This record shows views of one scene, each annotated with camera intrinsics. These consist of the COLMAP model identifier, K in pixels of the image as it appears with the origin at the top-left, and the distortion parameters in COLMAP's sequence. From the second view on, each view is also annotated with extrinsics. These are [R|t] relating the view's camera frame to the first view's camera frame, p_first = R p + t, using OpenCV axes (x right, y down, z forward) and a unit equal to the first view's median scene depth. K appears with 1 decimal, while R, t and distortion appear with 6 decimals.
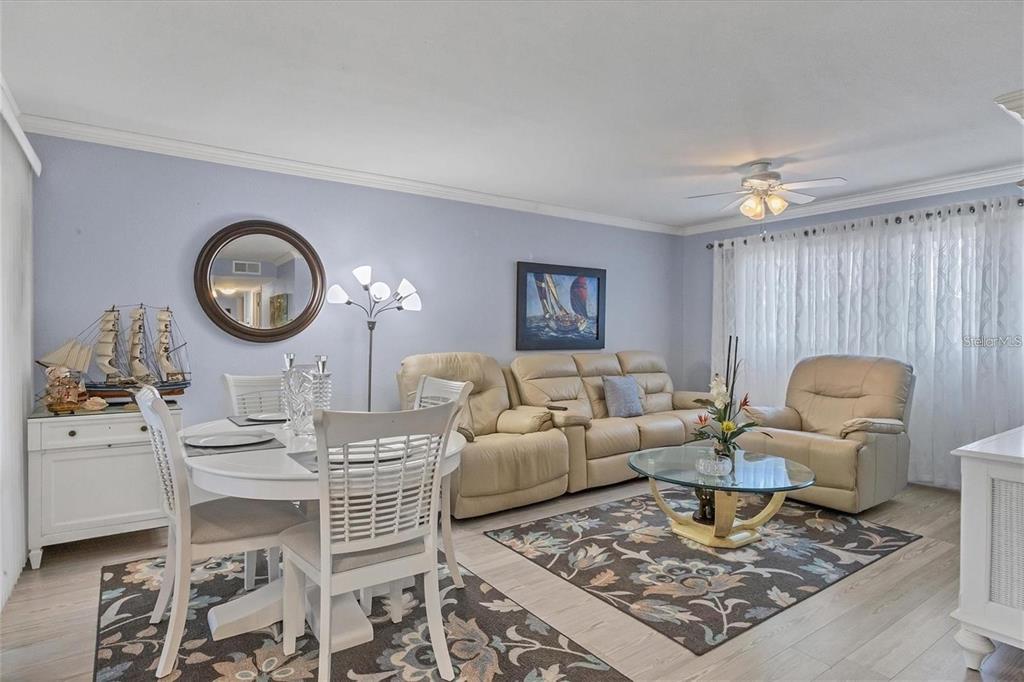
lens RADIAL K [[554.3, 0, 508.8], [0, 554.3, 341.7], [0, 0, 1]] dist [-0.016351, 0.000239]
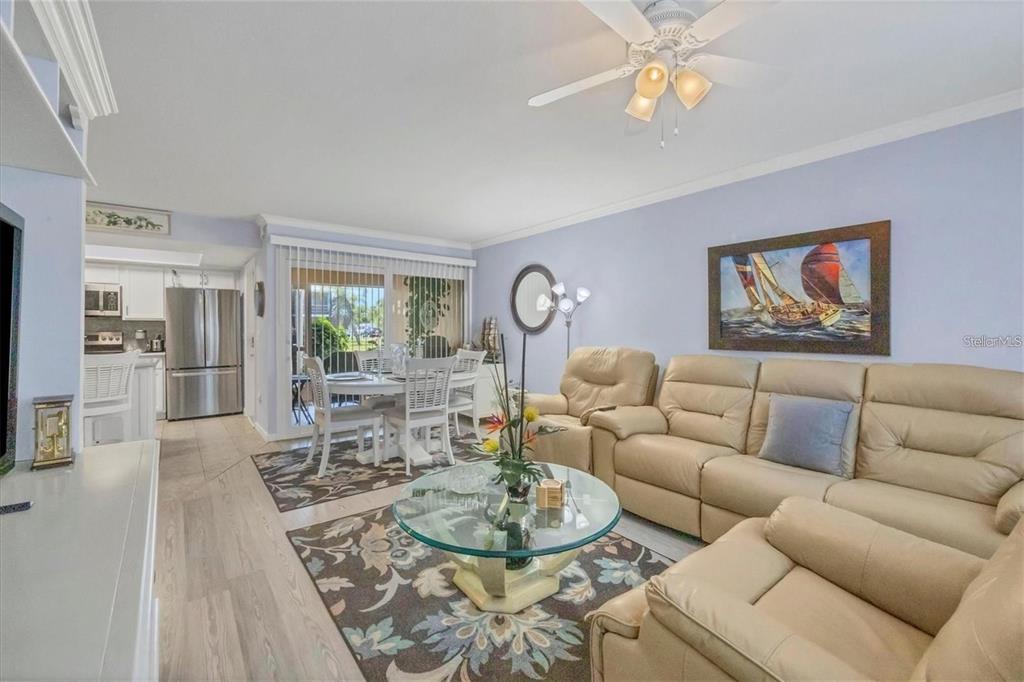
lens RADIAL K [[432.7, 0, 514.8], [0, 432.7, 331.7], [0, 0, 1]] dist [0.000383, 0.000390]
pose [[0.055418, 0.003842, -0.998456, 0.682260], [-0.017961, 0.999835, 0.002851, -0.009093], [0.998302, 0.017775, 0.055478, 0.664122]]
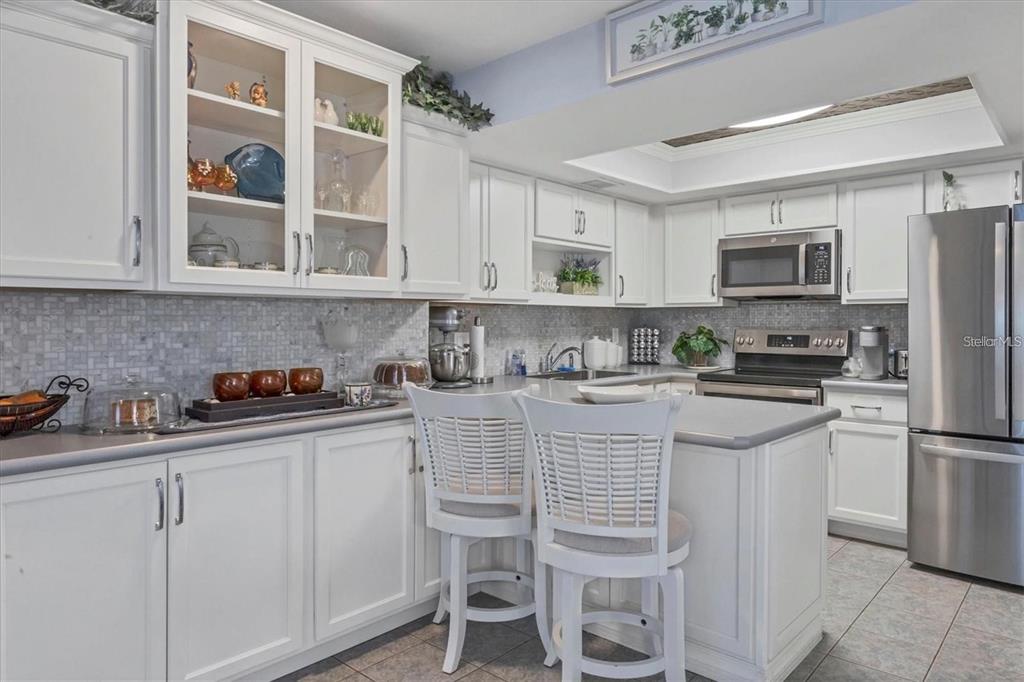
lens RADIAL K [[649.5, 0, 516.7], [0, 649.5, 328.8], [0, 0, 1]] dist [-0.006448, -0.000504]
pose [[-0.973343, 0.001169, -0.229352, 0.033564], [-0.005873, 0.999532, 0.030021, -0.009626], [0.229280, 0.030567, -0.972880, 0.360118]]
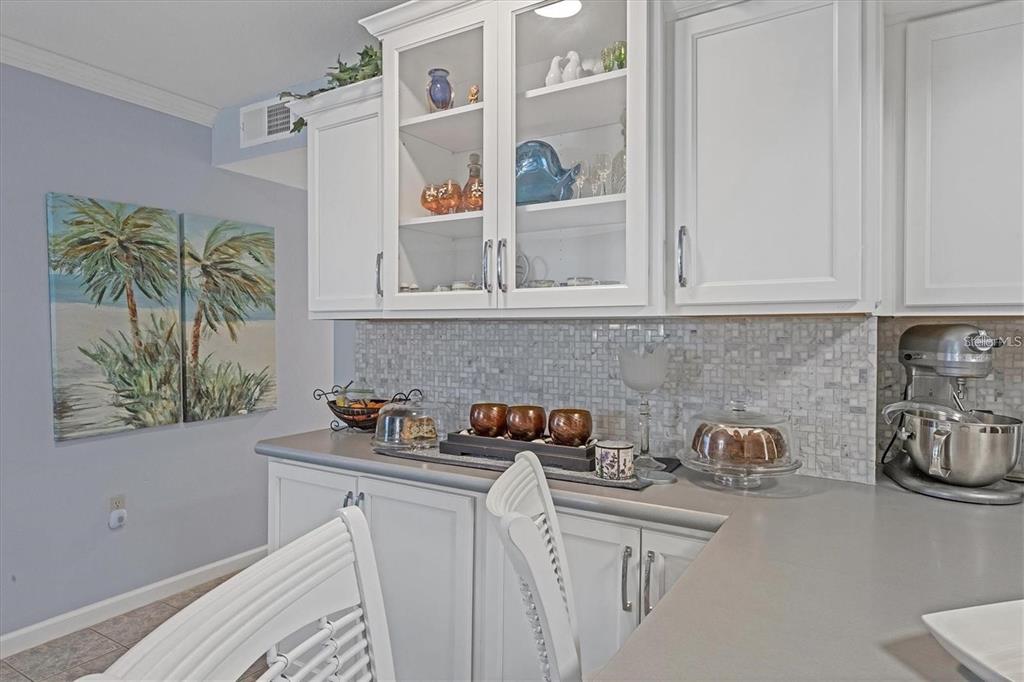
lens RADIAL K [[599.3, 0, 514.5], [0, 599.3, 332.7], [0, 0, 1]] dist [-0.000264, 0.000774]
pose [[-0.409663, -0.004450, 0.912226, -0.235000], [0.008934, 0.999921, 0.008890, -0.013014], [-0.912193, 0.011792, -0.409591, 0.010129]]
